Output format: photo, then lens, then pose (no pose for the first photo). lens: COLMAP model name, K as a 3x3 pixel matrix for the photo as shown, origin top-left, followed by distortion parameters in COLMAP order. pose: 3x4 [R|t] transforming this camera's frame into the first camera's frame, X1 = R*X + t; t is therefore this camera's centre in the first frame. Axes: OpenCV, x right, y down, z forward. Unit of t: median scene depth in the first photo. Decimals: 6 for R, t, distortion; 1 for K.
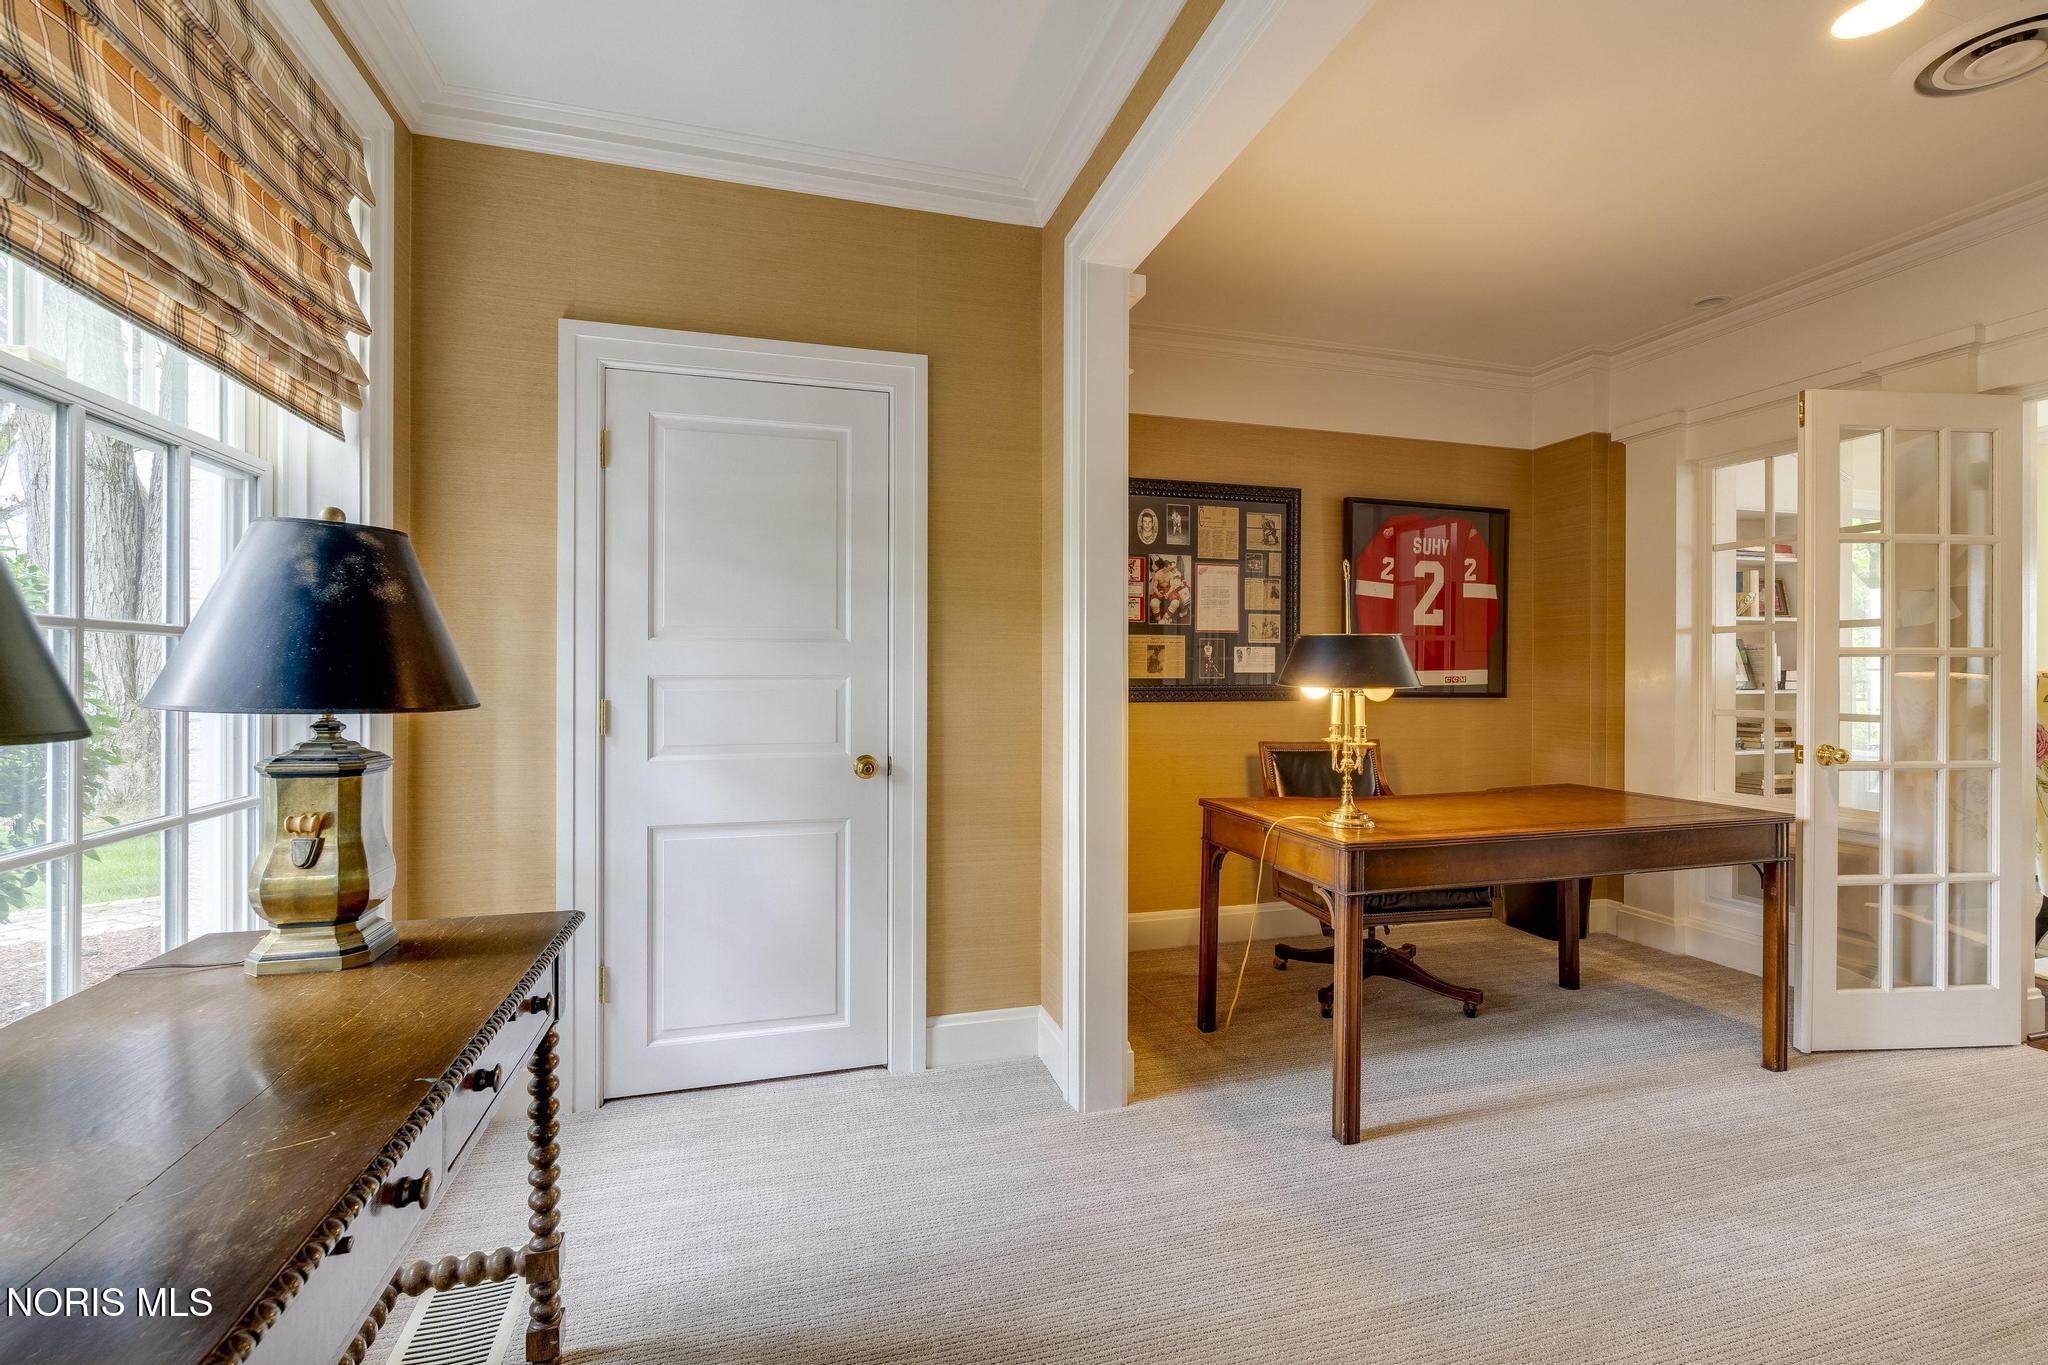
lens RADIAL K [[897.9, 0, 1029.2], [0, 897.9, 678.5], [0, 0, 1]] dist [0.000853, 0.000114]
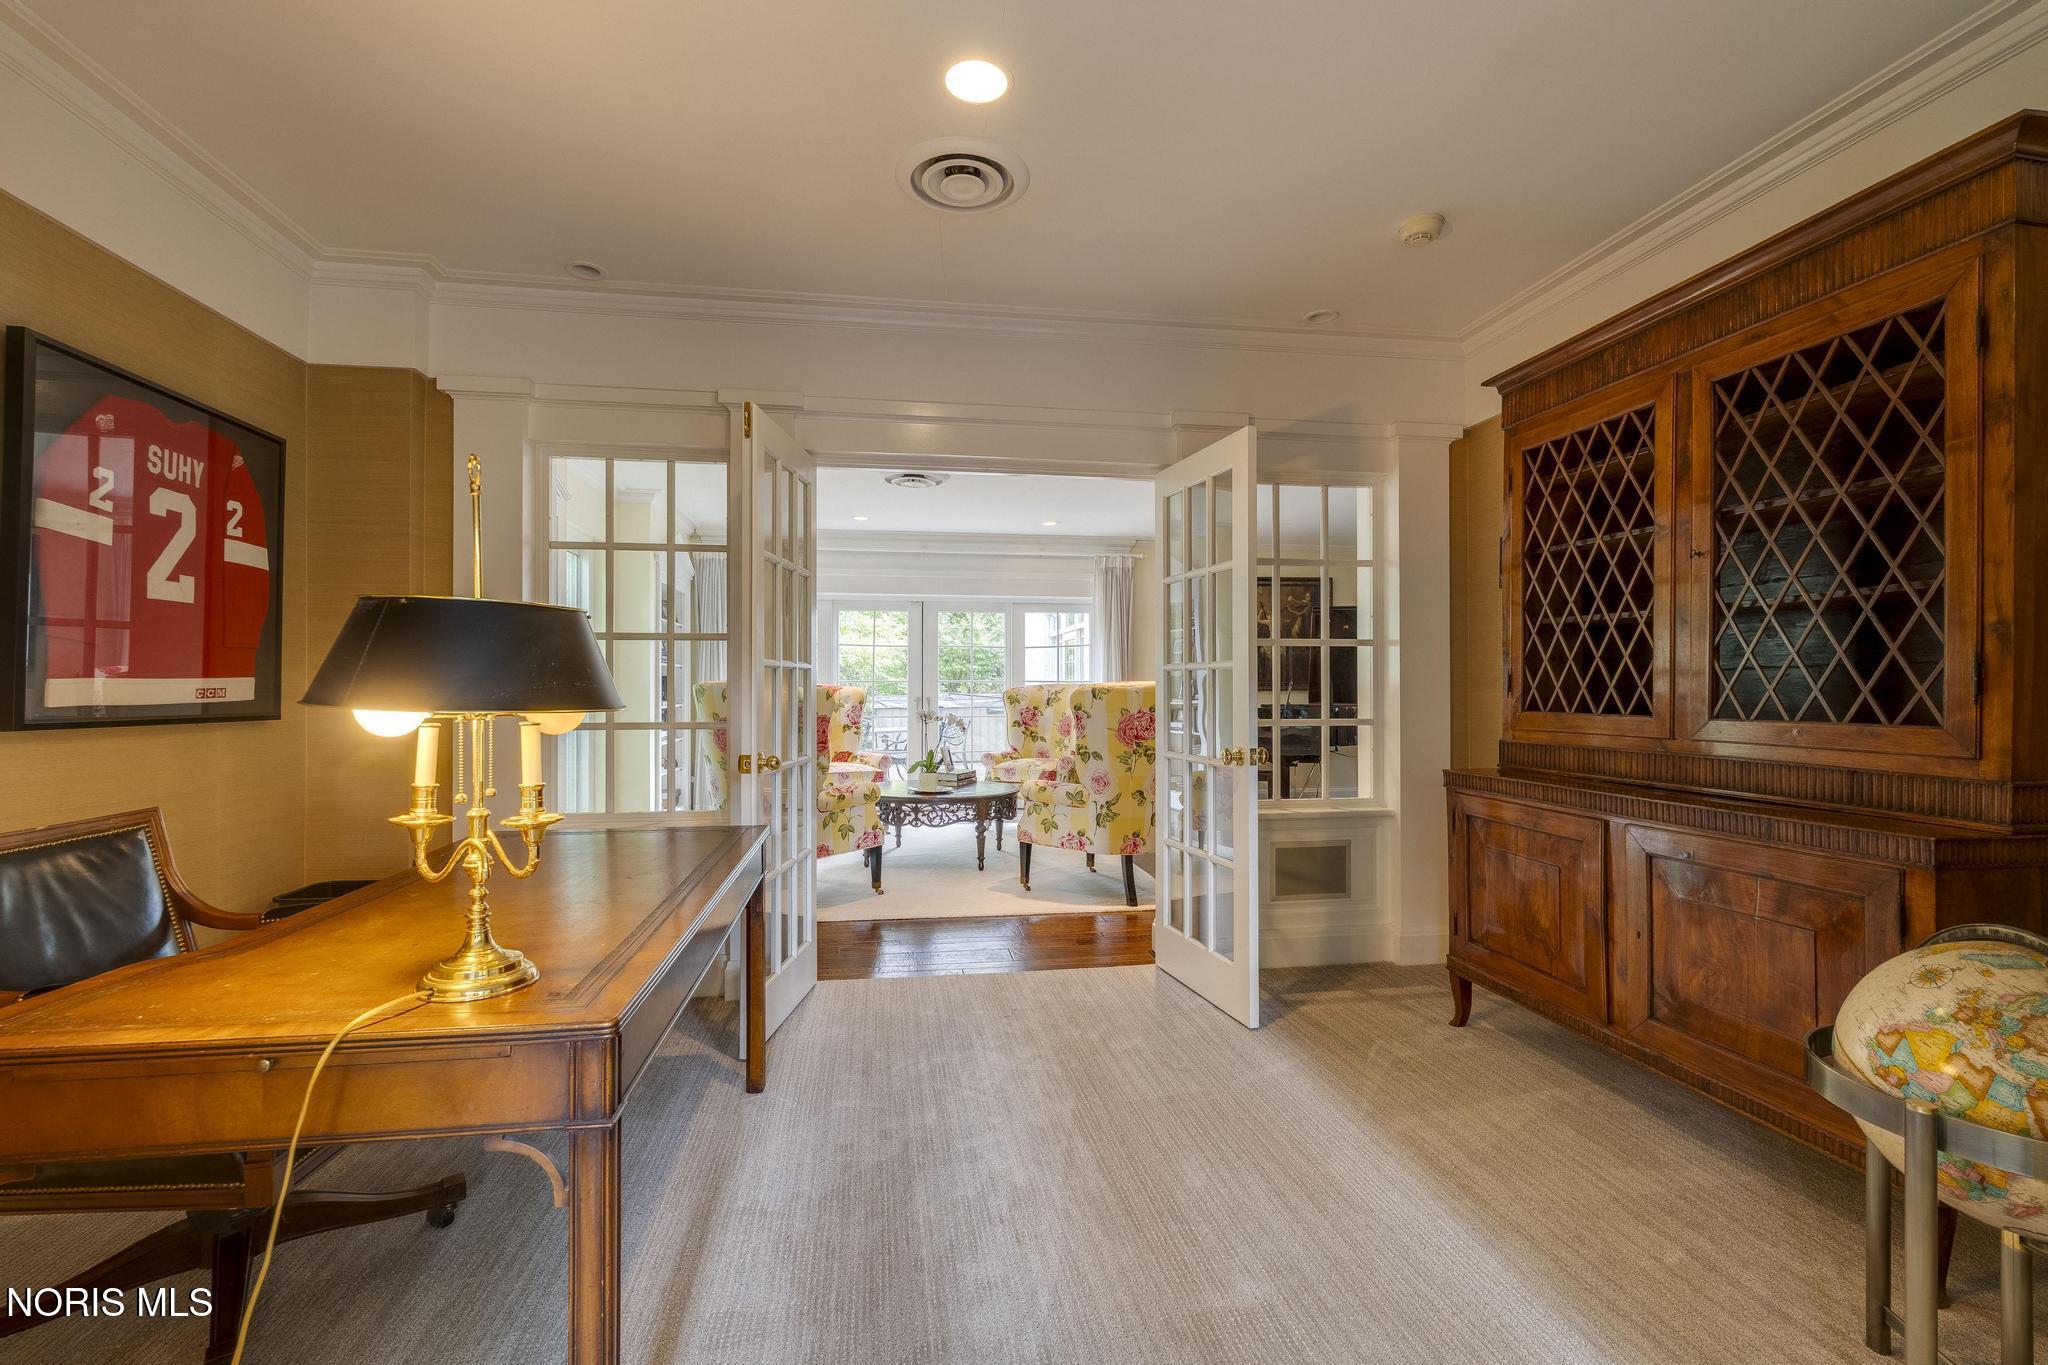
lens RADIAL K [[897.9, 0, 1020.7], [0, 897.9, 680.0], [0, 0, 1]] dist [0.000853, 0.000114]
pose [[0.126475, 0.003914, 0.991962, -0.064329], [0.005379, 0.999975, -0.004632, -0.002368], [-0.991955, 0.005922, 0.126451, 0.378053]]
